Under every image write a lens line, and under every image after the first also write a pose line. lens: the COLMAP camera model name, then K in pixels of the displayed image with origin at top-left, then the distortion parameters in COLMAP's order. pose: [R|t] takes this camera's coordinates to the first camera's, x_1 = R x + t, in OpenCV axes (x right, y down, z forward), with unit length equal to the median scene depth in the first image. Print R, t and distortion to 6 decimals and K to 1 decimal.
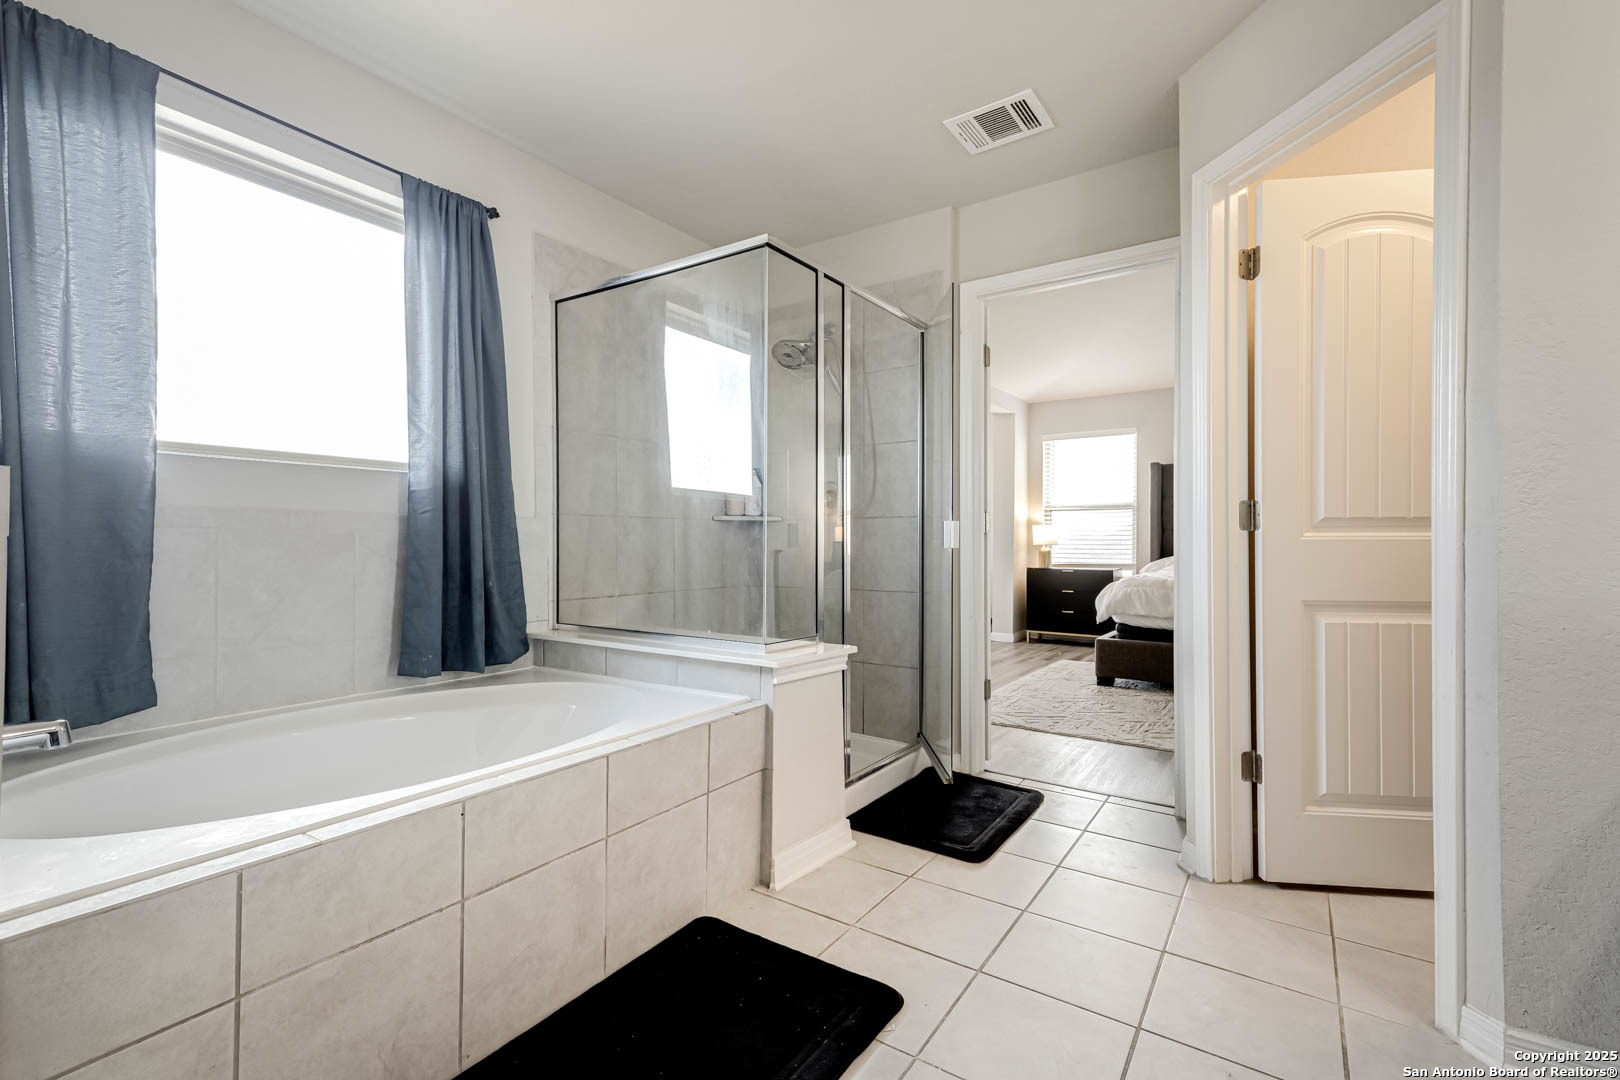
lens RADIAL K [[726.6, 0, 821.1], [0, 726.6, 544.9], [0, 0, 1]] dist [0.070767, -0.000061]
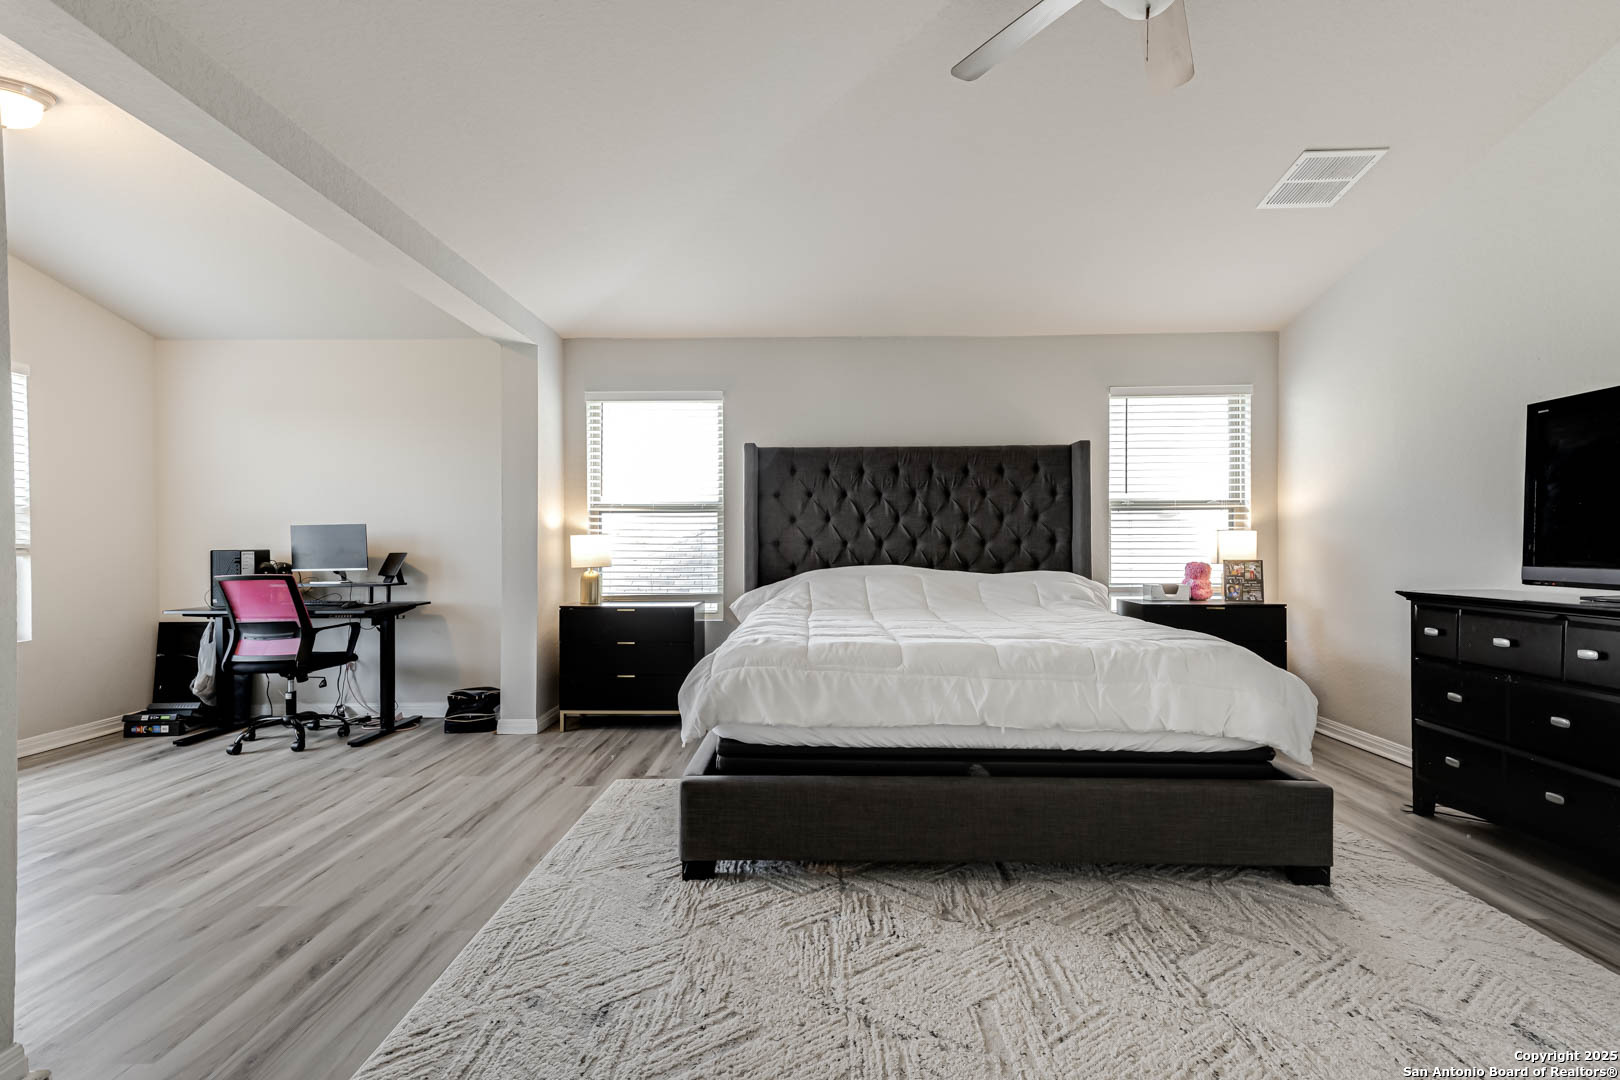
lens RADIAL K [[713.3, 0, 810.0], [0, 713.3, 540.0], [0, 0, 1]] dist [0.021882, 0.000093]
pose [[0.839262, -0.001951, 0.543724, 0.133208], [0.005695, 0.999970, -0.005202, -0.018717], [-0.543698, 0.007462, 0.839248, 0.391344]]
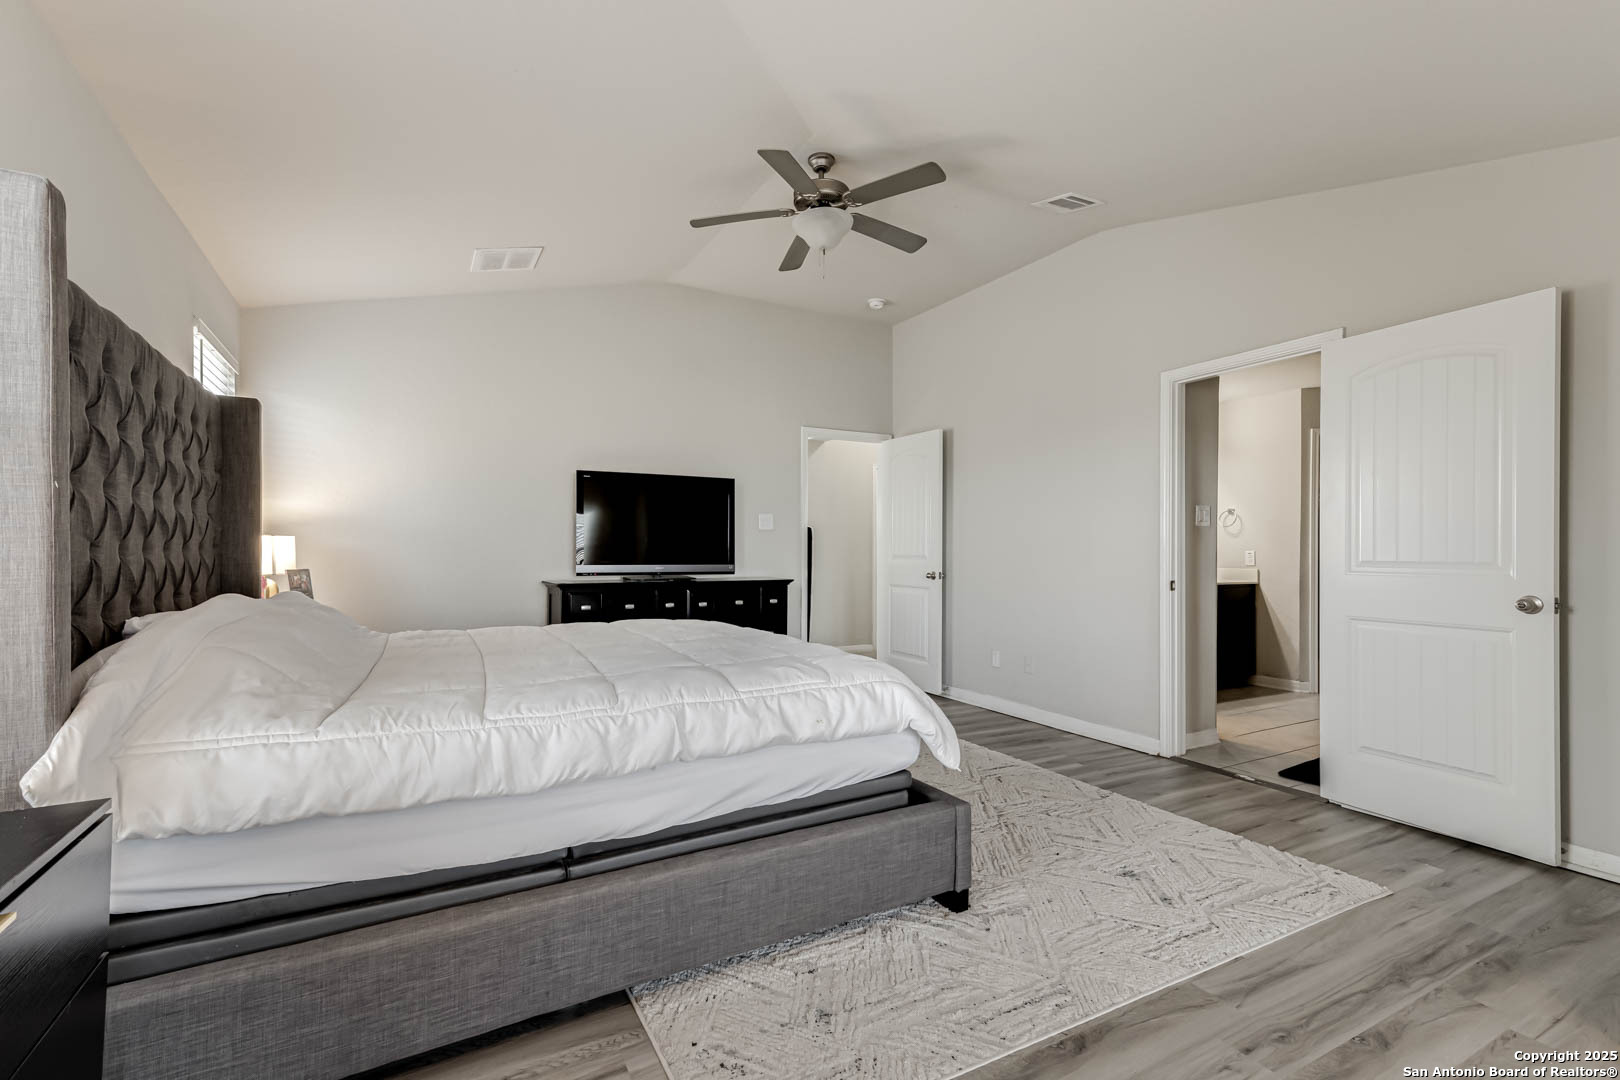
lens RADIAL K [[726.6, 0, 821.1], [0, 726.6, 544.9], [0, 0, 1]] dist [0.070767, -0.000061]
pose [[-0.900475, -0.003572, 0.434893, 0.178254], [-0.007790, 0.999938, -0.007917, -0.019664], [-0.434838, -0.010517, -0.900448, 0.993857]]
